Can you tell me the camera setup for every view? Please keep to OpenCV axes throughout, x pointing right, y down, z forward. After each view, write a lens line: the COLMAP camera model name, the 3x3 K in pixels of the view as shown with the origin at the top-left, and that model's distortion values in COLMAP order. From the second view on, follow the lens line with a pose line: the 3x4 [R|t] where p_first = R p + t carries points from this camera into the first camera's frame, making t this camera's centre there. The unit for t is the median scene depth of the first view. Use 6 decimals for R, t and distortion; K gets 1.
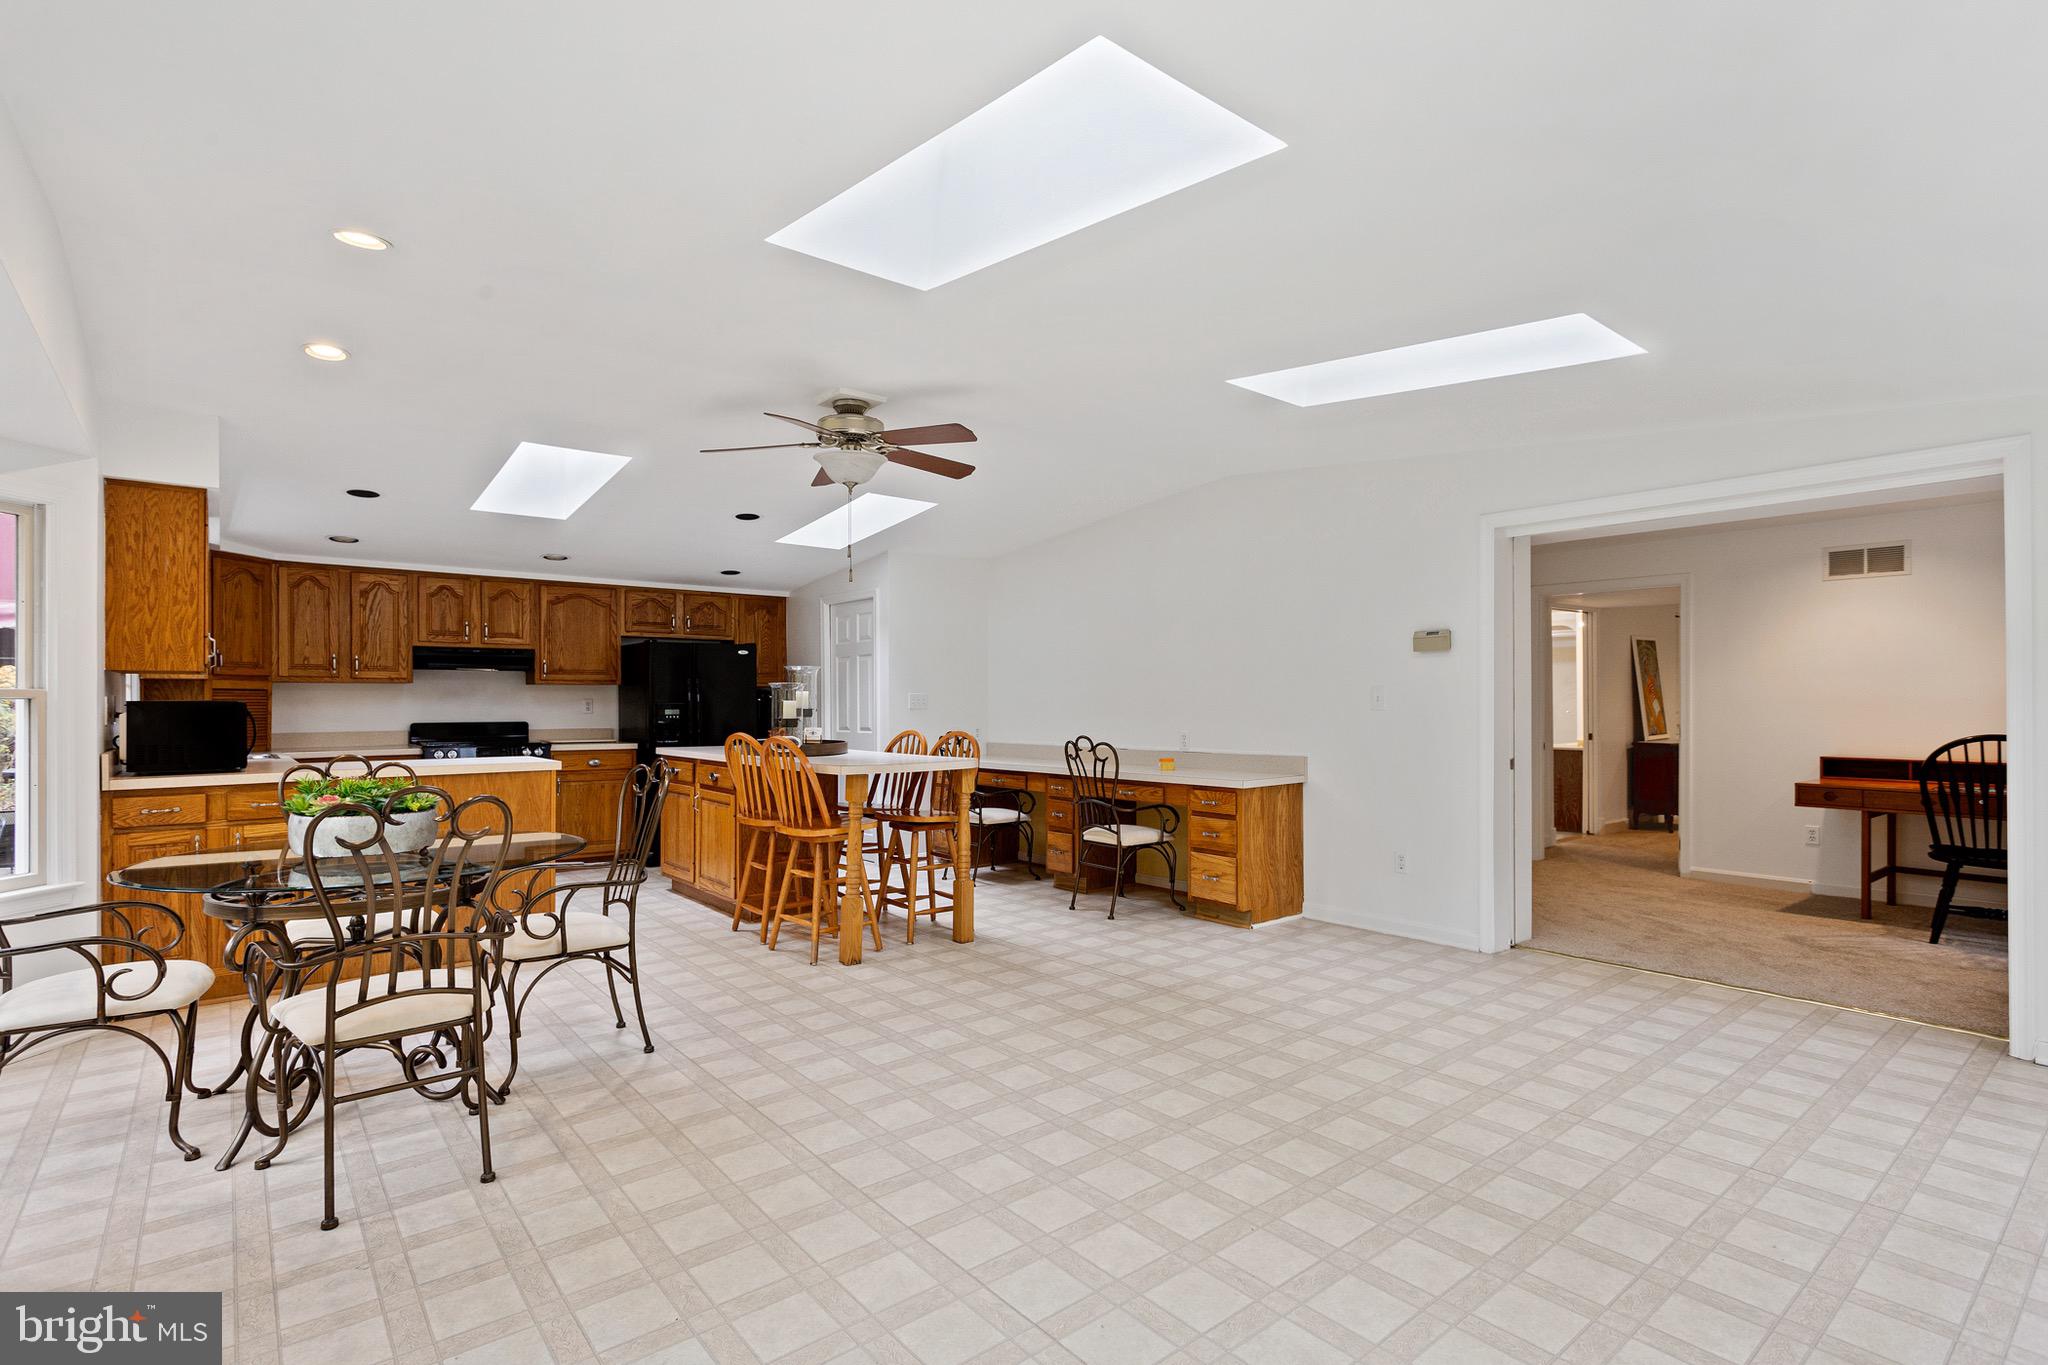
lens RADIAL K [[988.7, 0, 1019.1], [0, 988.7, 697.1], [0, 0, 1]] dist [0.000834, 0.000420]
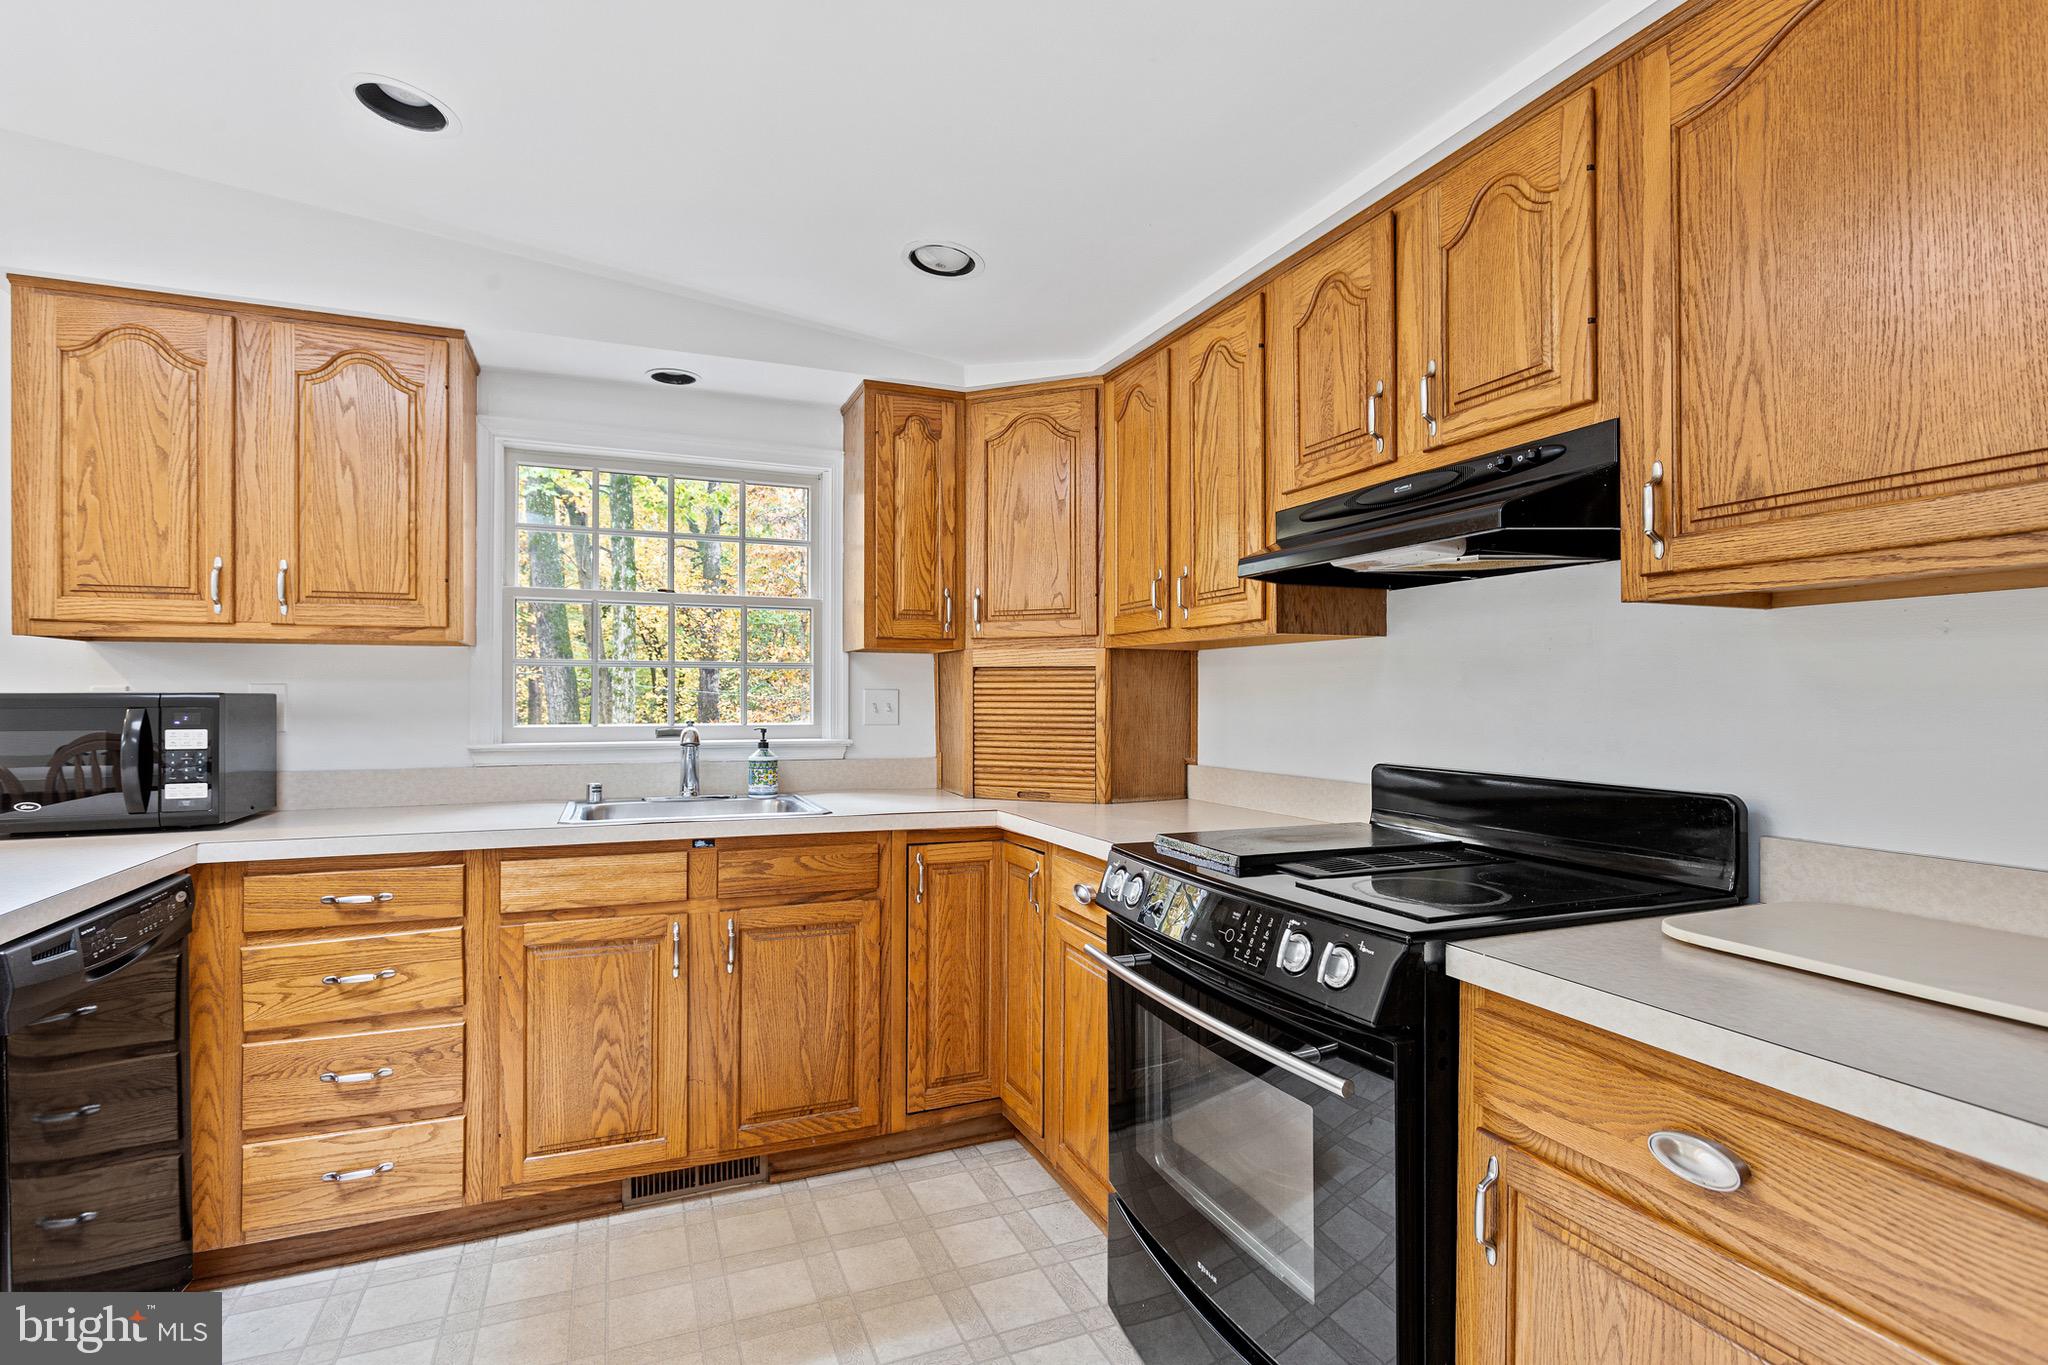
lens RADIAL K [[971.9, 0, 1027.9], [0, 971.9, 686.9], [0, 0, 1]] dist [-0.003754, -0.001158]
pose [[-0.272589, -0.002928, -0.962126, -0.404762], [0.005019, 0.999977, -0.004465, 0.005262], [0.962117, -0.006046, -0.272568, 1.358910]]
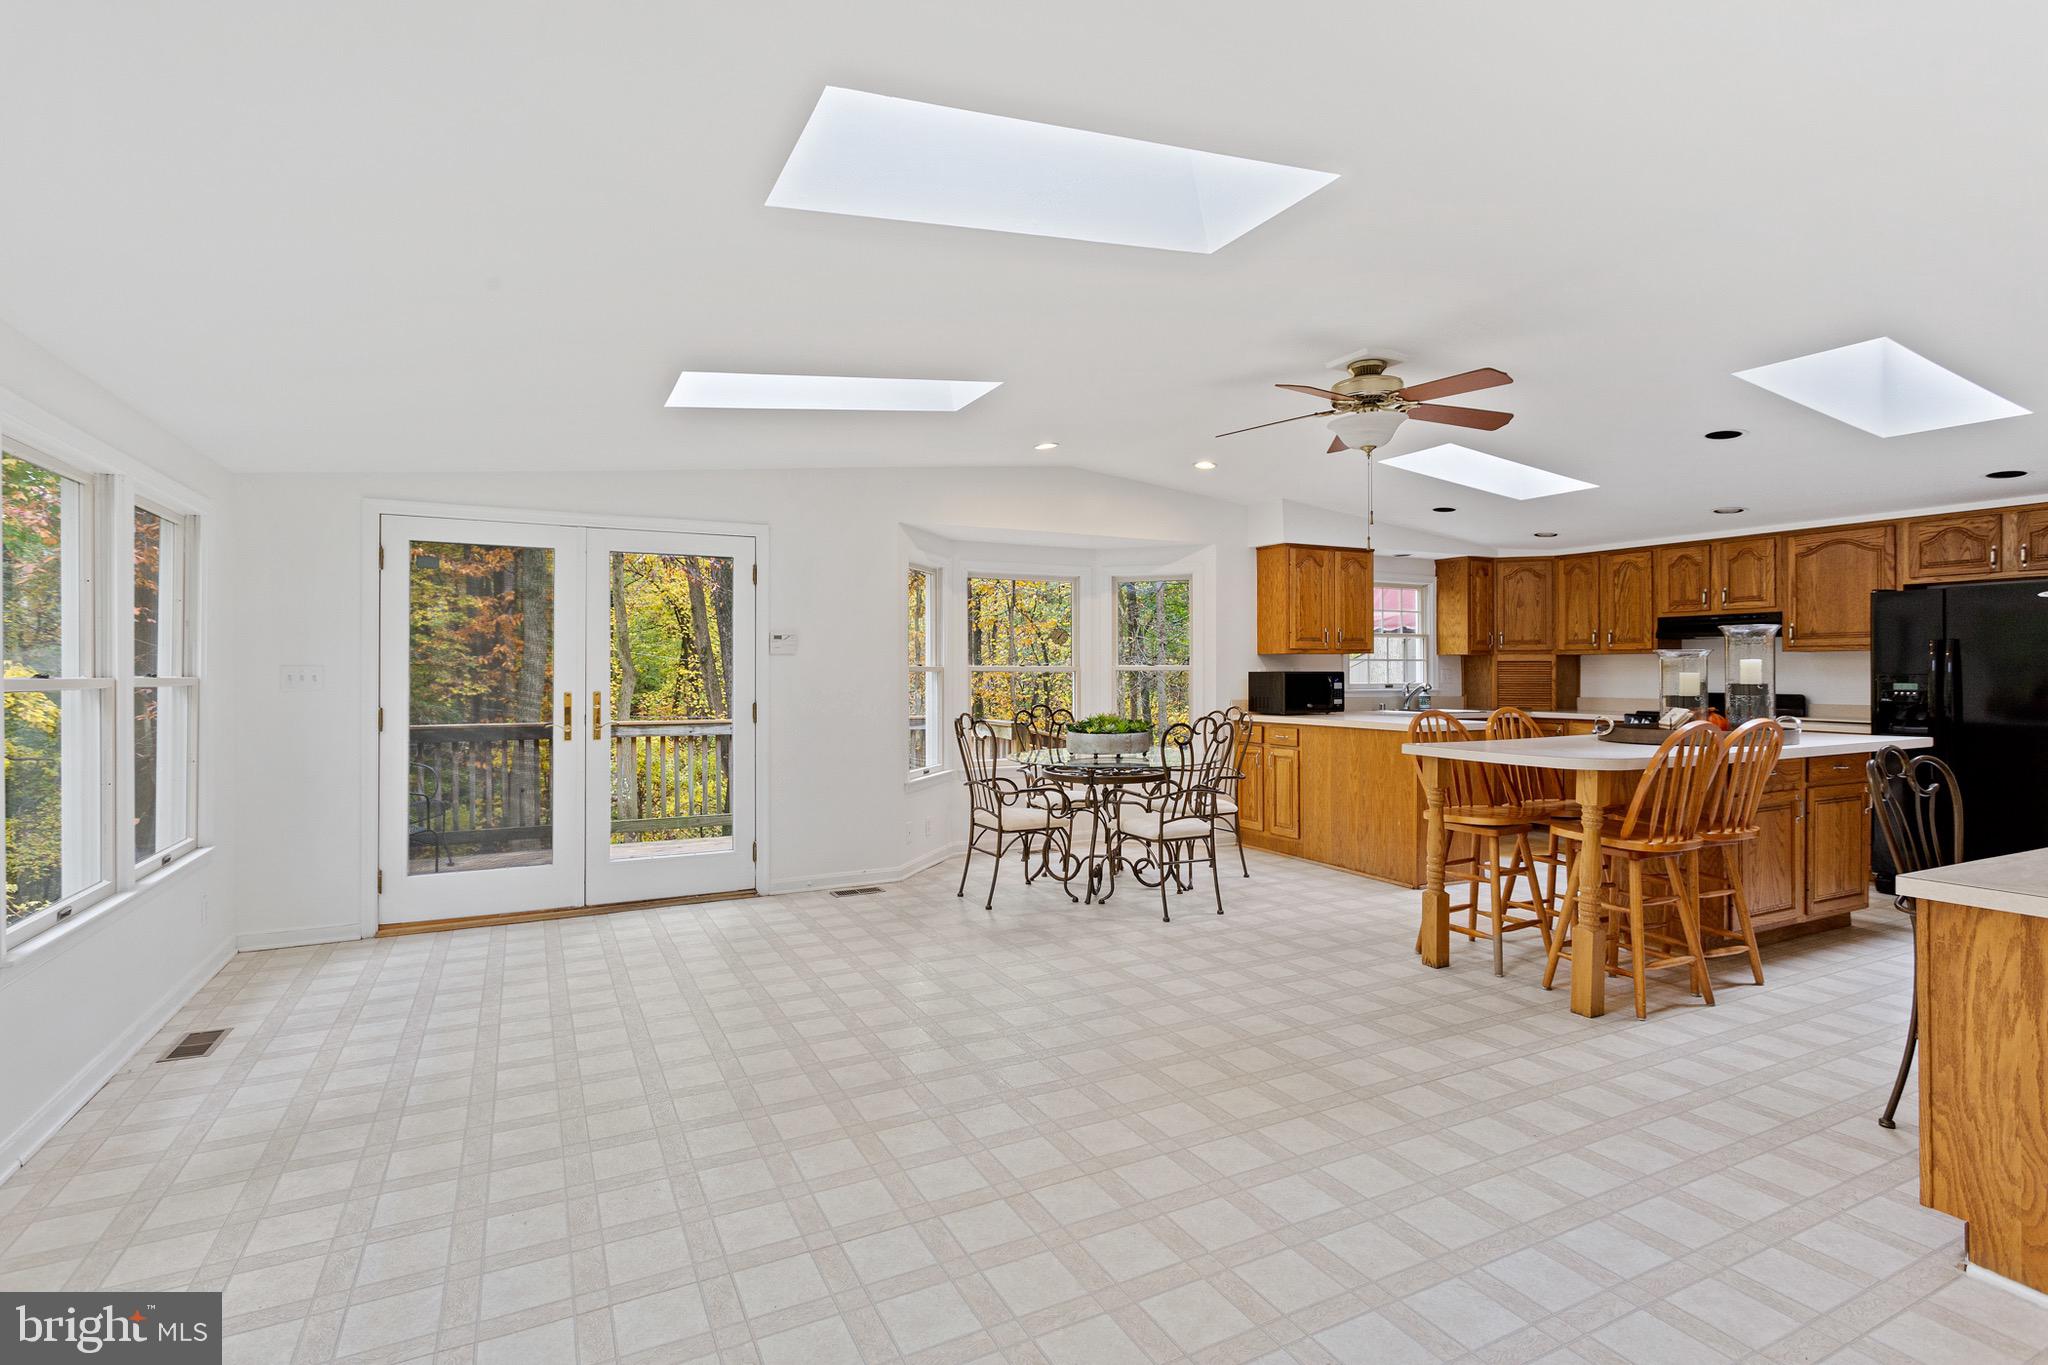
lens RADIAL K [[984.8, 0, 1024.8], [0, 984.8, 663.6], [0, 0, 1]] dist [0.012832, -0.000364]
pose [[-0.205537, -0.002710, -0.978646, 0.729402], [0.005736, 0.999976, -0.003973, -0.003962], [0.978632, -0.006430, -0.205517, 0.758639]]
